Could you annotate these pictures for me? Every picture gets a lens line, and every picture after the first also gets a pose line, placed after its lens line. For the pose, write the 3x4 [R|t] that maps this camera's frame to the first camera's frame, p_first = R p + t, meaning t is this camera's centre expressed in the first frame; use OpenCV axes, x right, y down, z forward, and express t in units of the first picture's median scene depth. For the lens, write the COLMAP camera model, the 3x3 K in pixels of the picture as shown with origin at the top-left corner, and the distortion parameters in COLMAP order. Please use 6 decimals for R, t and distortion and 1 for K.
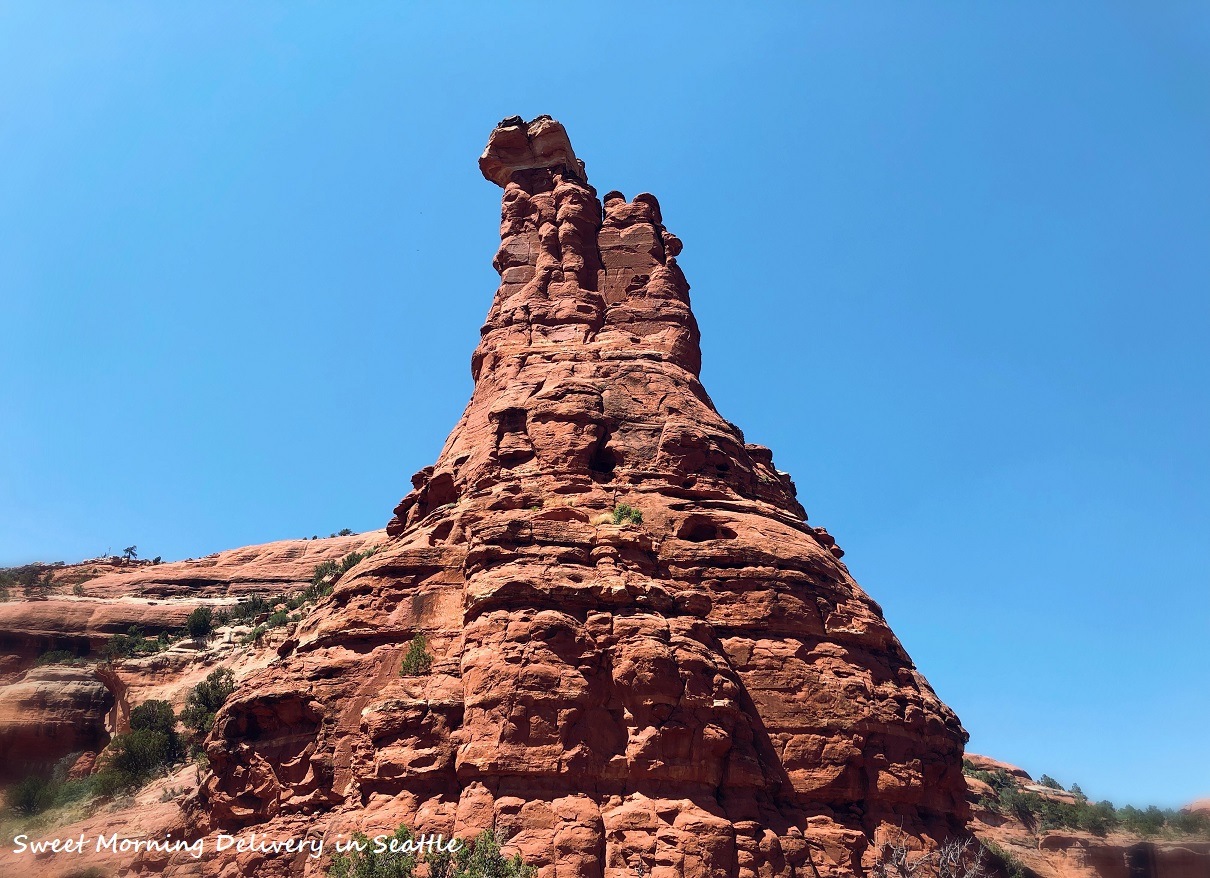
lens RADIAL K [[969.3, 0, 599.2], [0, 969.3, 432.6], [0, 0, 1]] dist [0.026353, -0.011065]
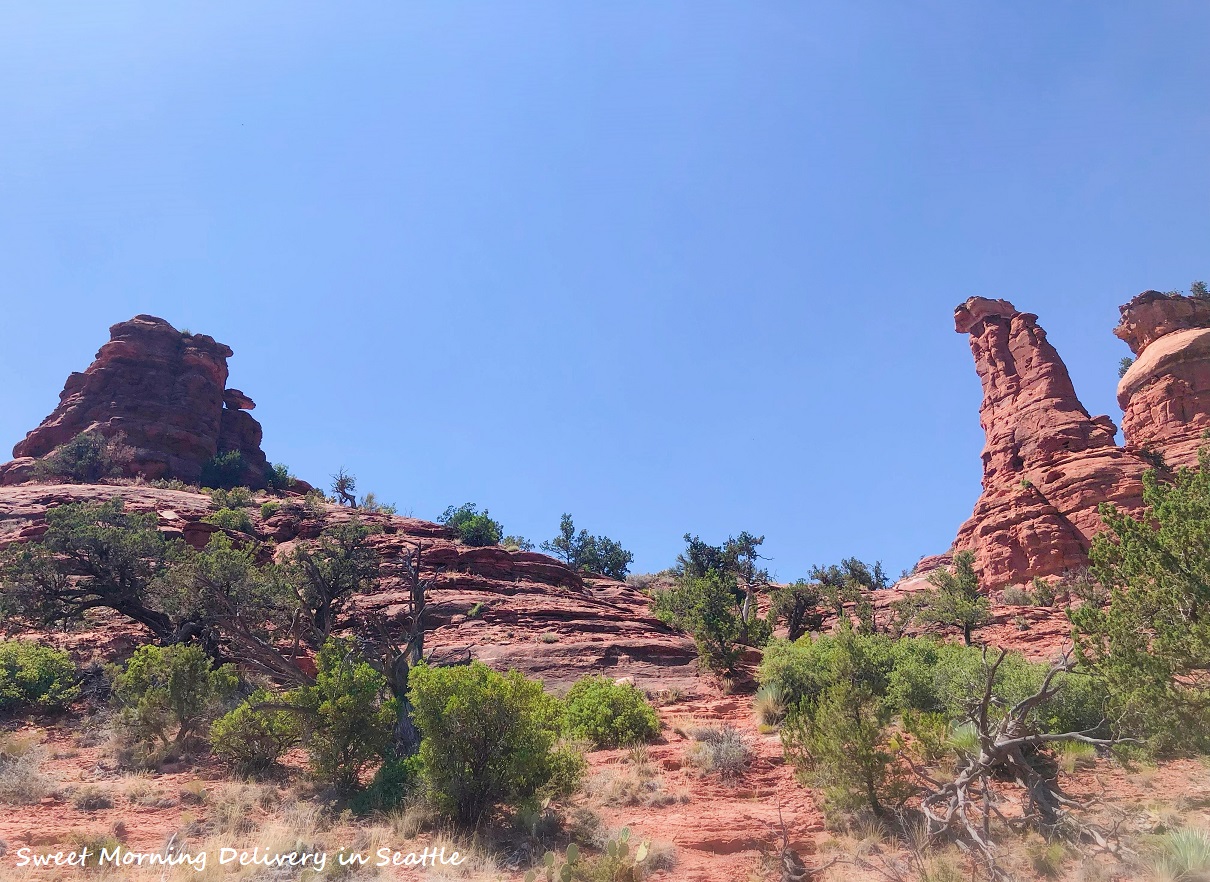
lens RADIAL K [[1001.3, 0, 607.1], [0, 1001.3, 446.4], [0, 0, 1]] dist [-0.002316, -0.001432]
pose [[0.537775, -0.390575, -0.747161, 1.342393], [0.460902, 0.878263, -0.127371, -0.163198], [0.705952, -0.275871, 0.652325, -1.408585]]
